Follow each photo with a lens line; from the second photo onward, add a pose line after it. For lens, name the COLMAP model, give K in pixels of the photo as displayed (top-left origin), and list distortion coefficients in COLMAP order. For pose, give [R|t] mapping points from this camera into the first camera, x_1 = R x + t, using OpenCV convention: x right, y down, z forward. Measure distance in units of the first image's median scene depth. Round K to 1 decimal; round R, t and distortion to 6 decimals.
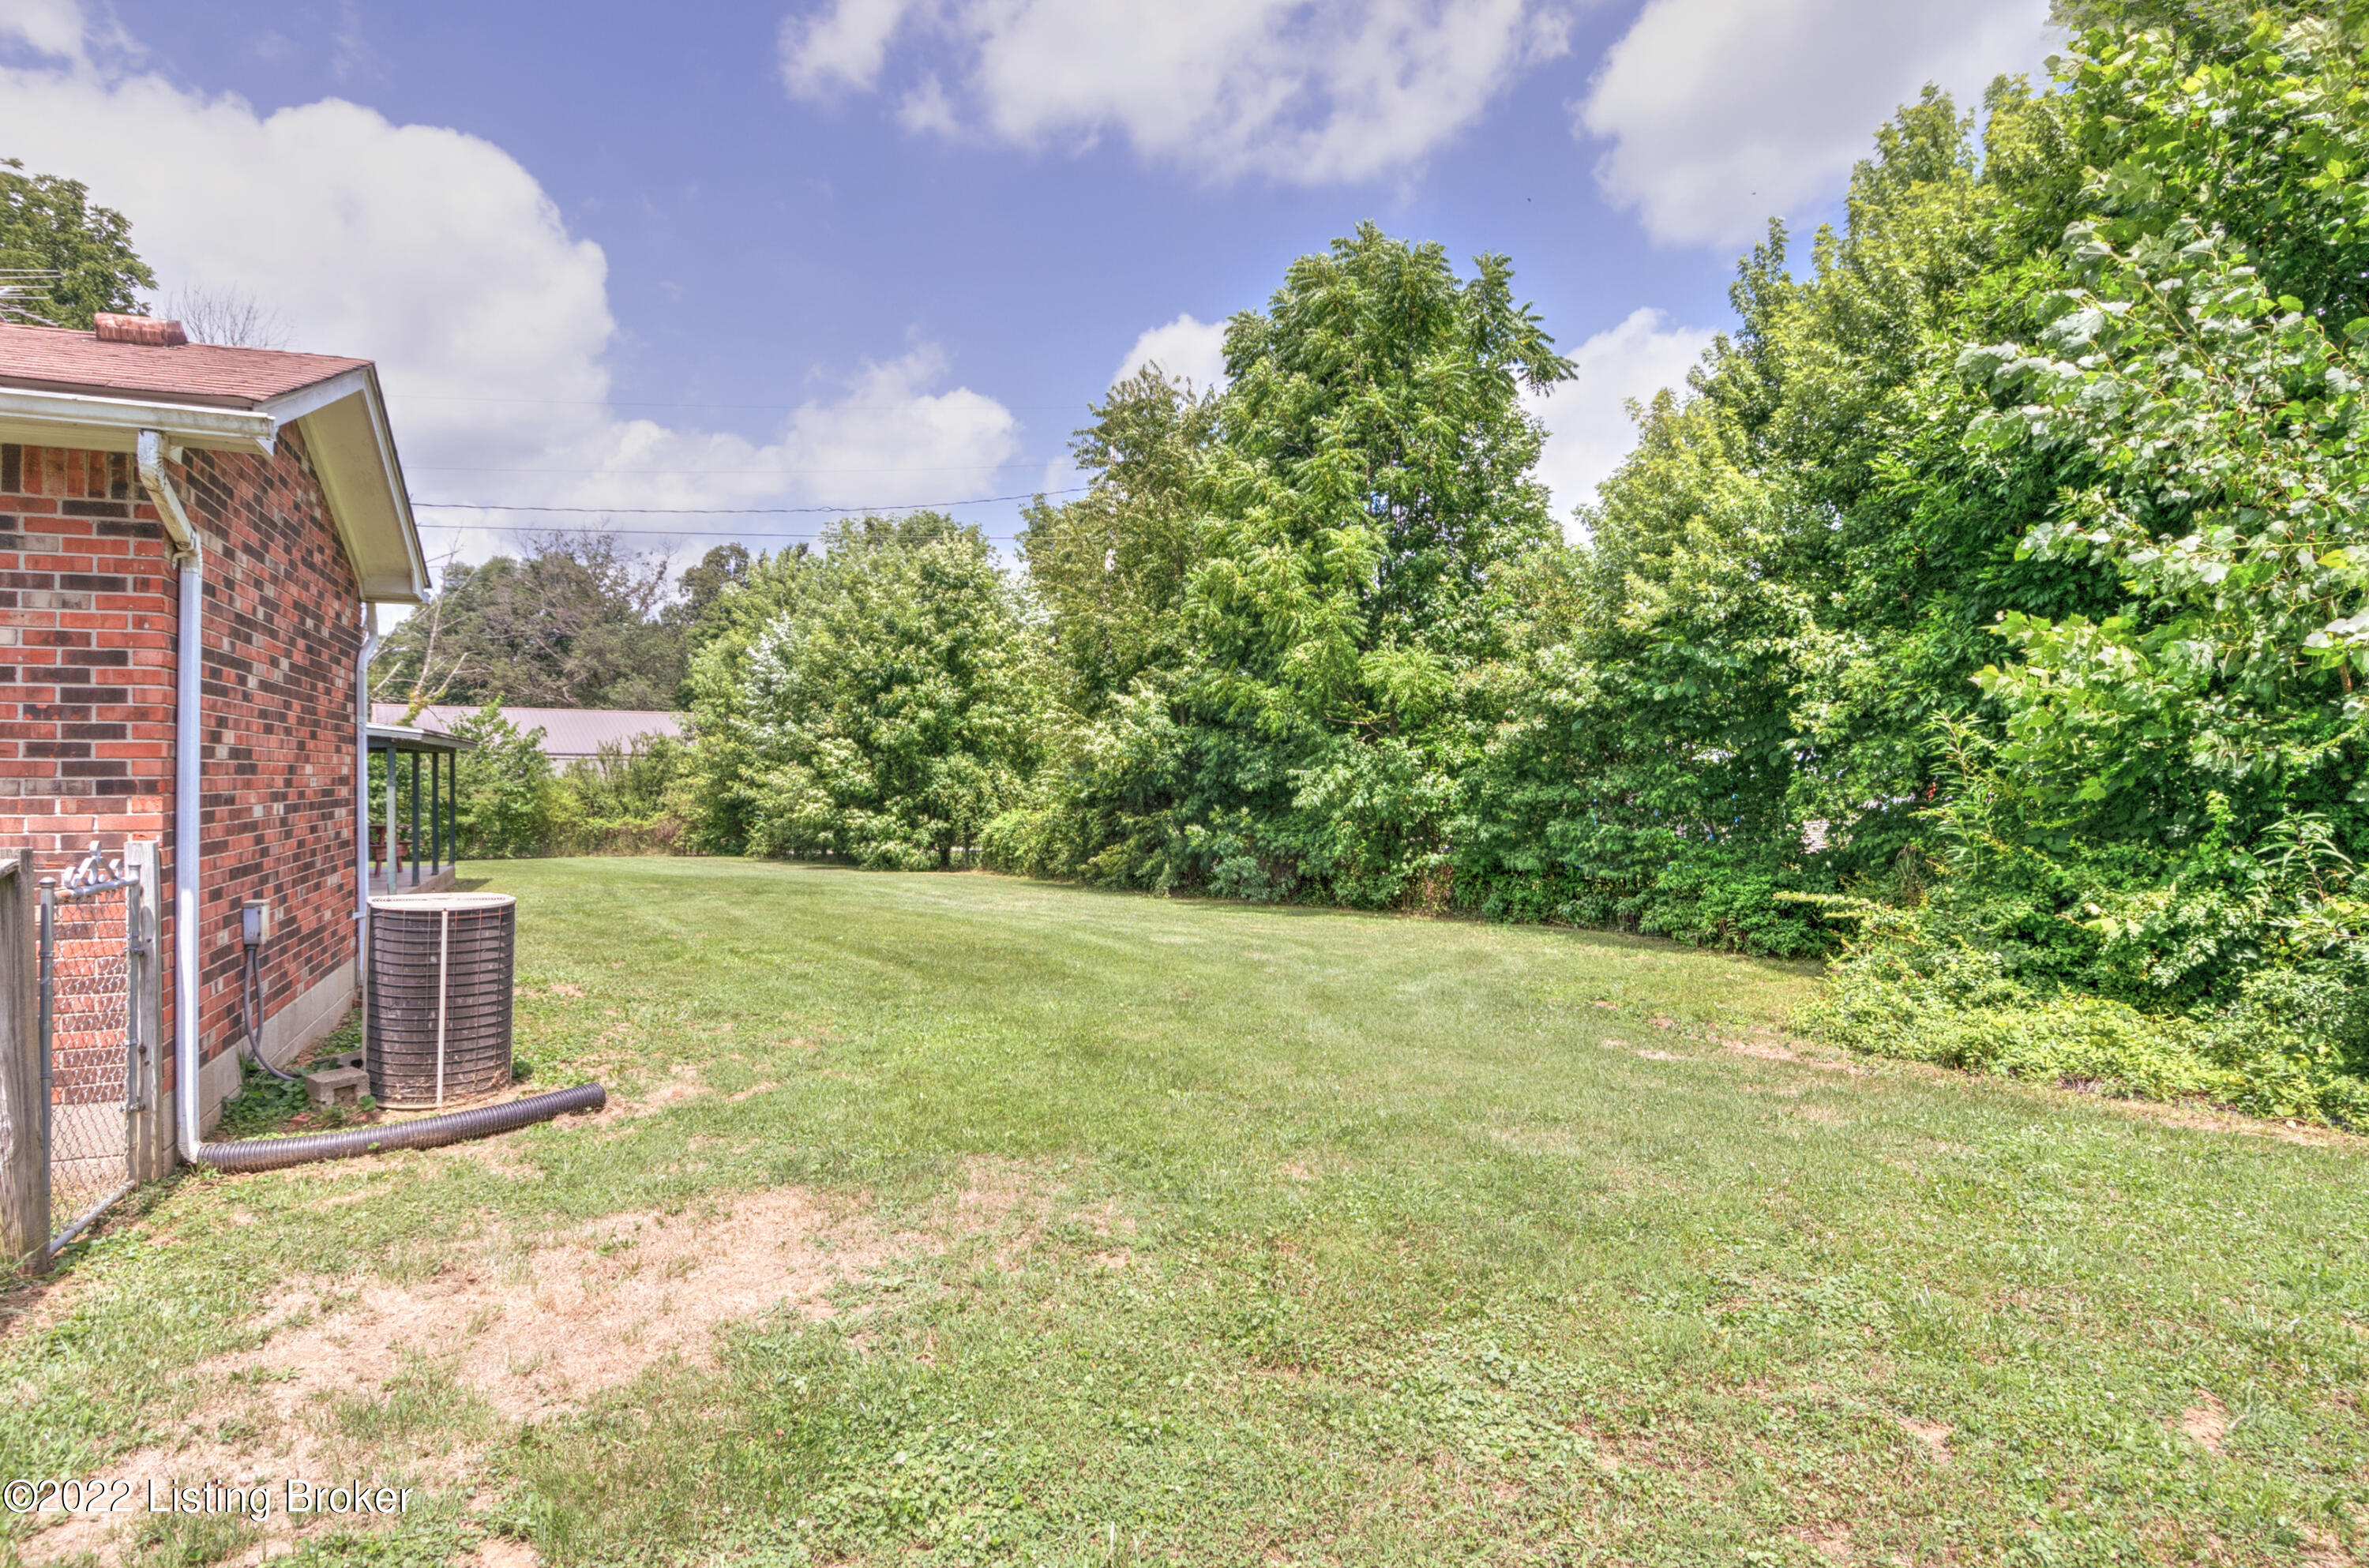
lens RADIAL K [[1339.5, 0, 1184.5], [0, 1339.5, 784.0], [0, 0, 1]] dist [-0.000916, -0.000217]
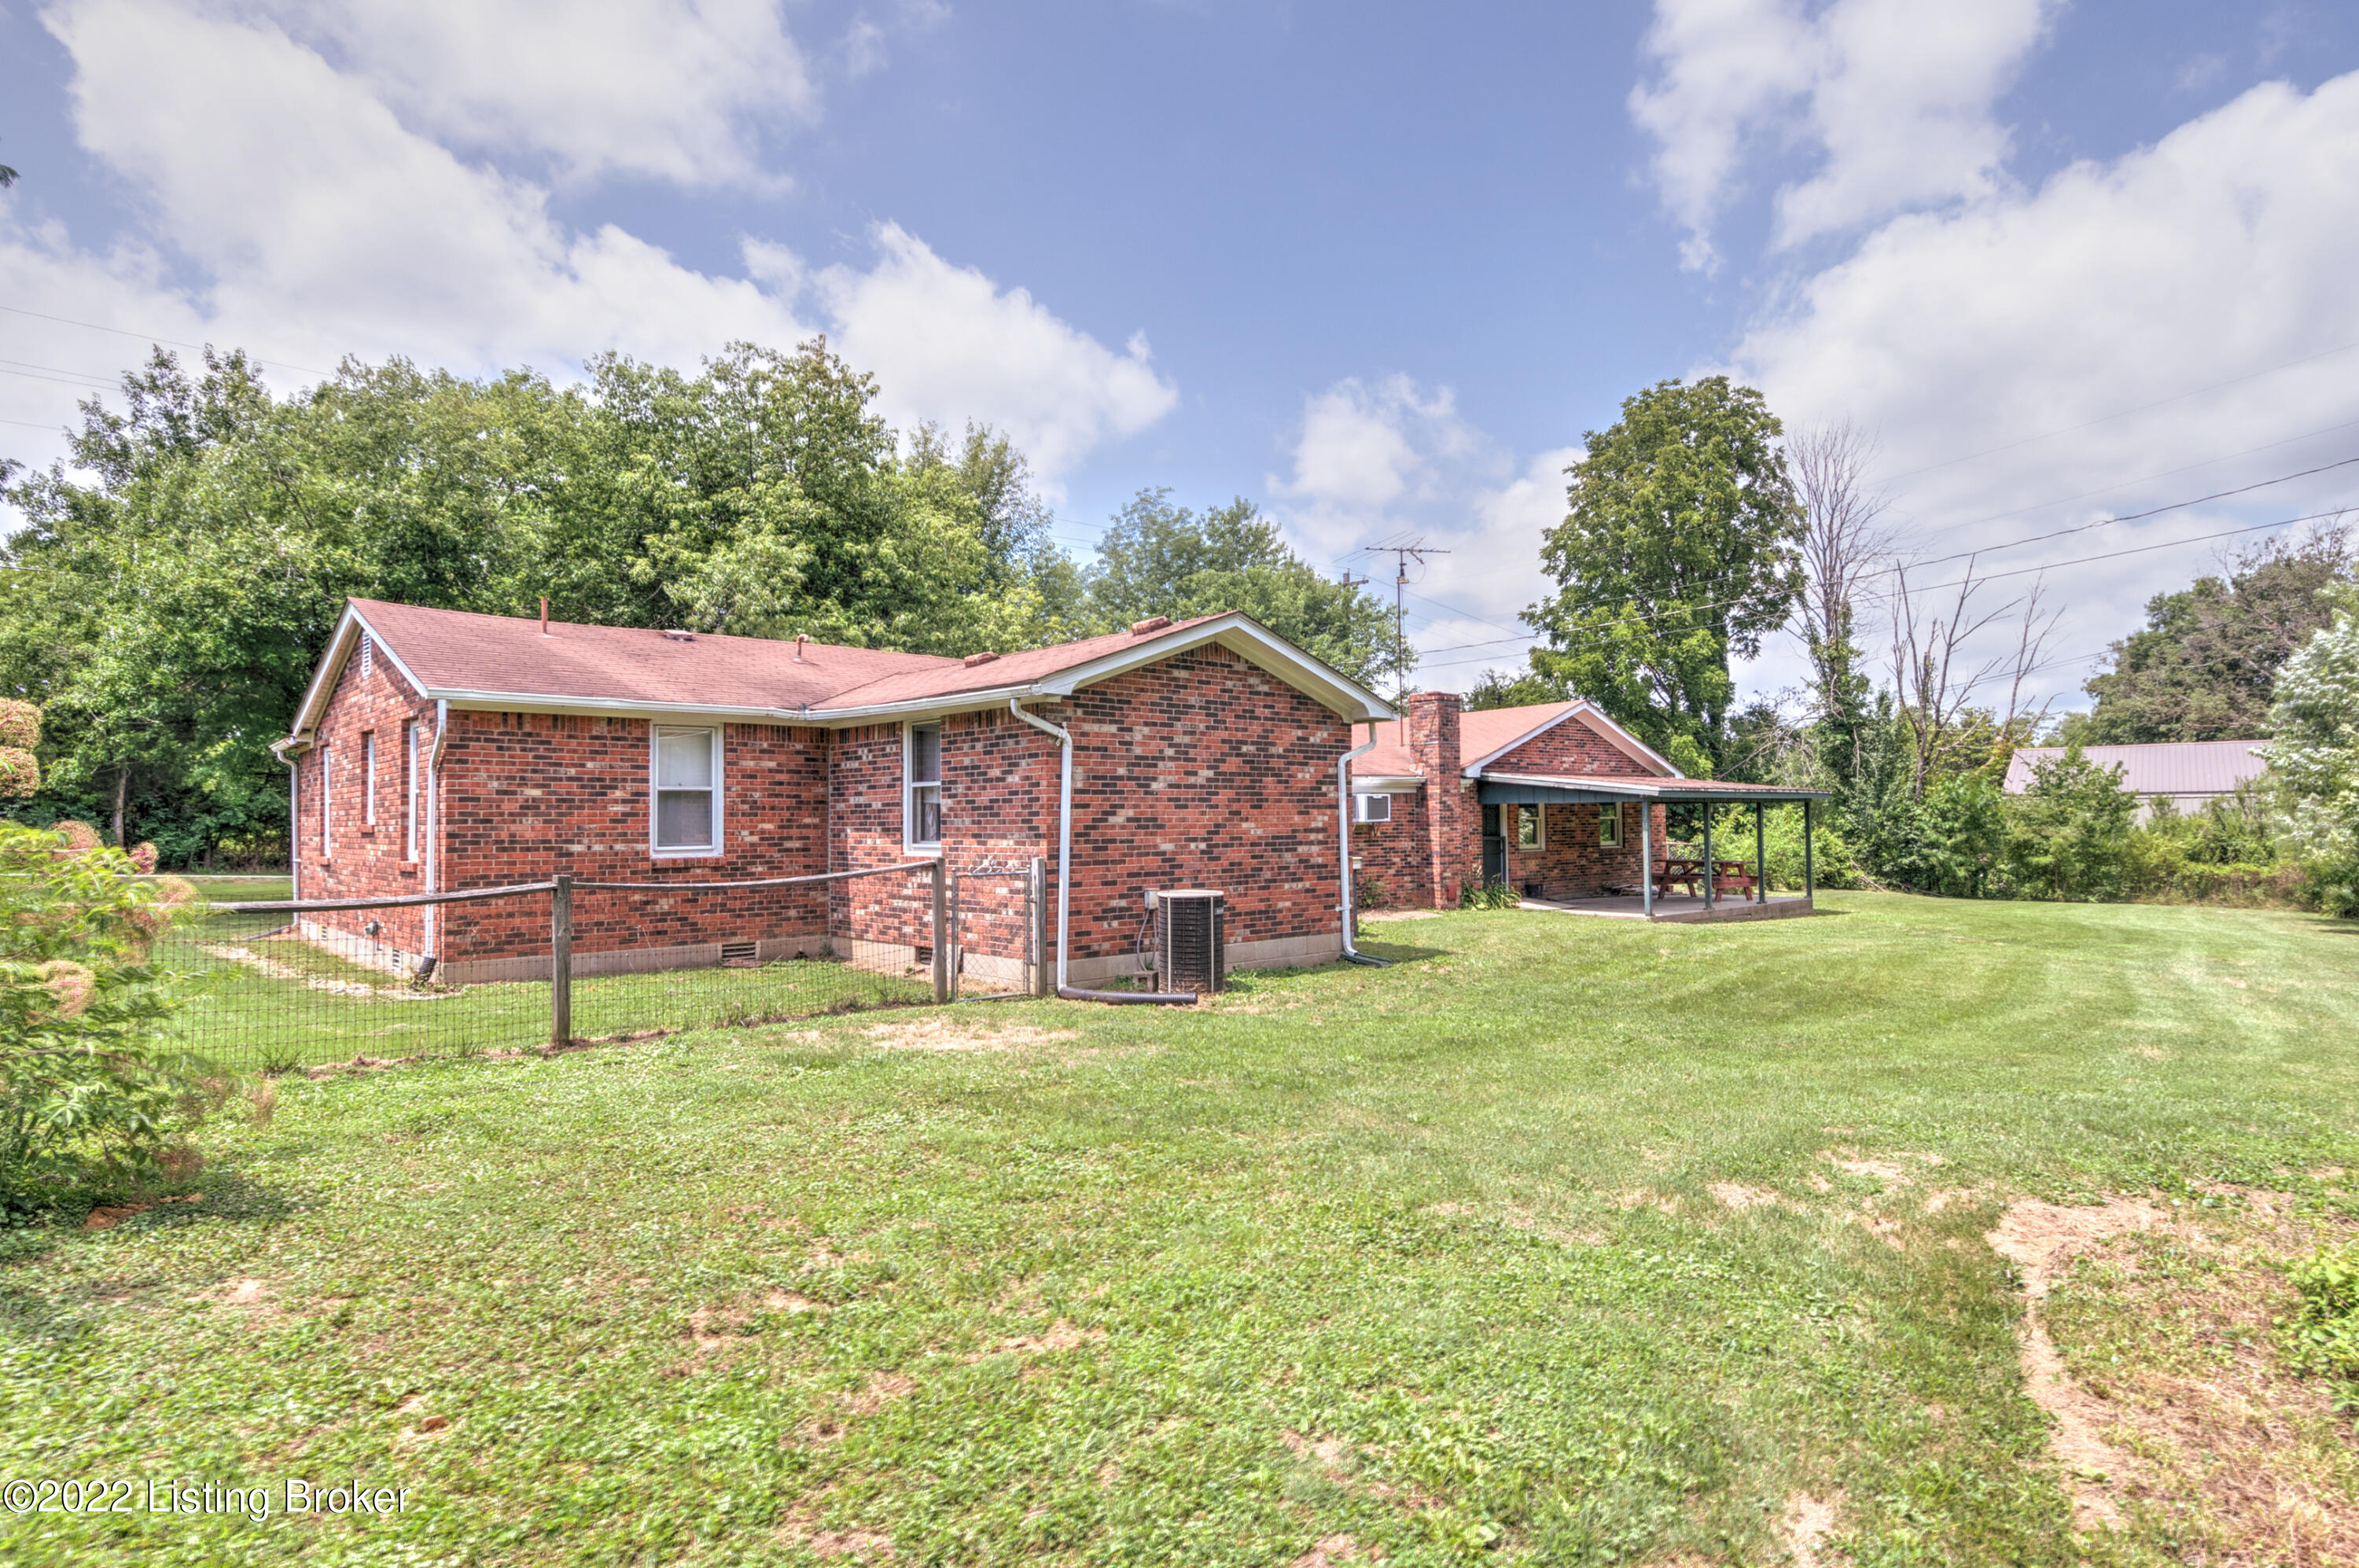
lens RADIAL K [[1334.0, 0, 1179.5], [0, 1334.0, 784.0], [0, 0, 1]] dist [-0.000916, -0.000217]
pose [[0.295886, -0.023462, -0.954935, 0.265908], [-0.001397, 0.999687, -0.024994, -0.005195], [0.955222, 0.008730, 0.295761, 0.080605]]
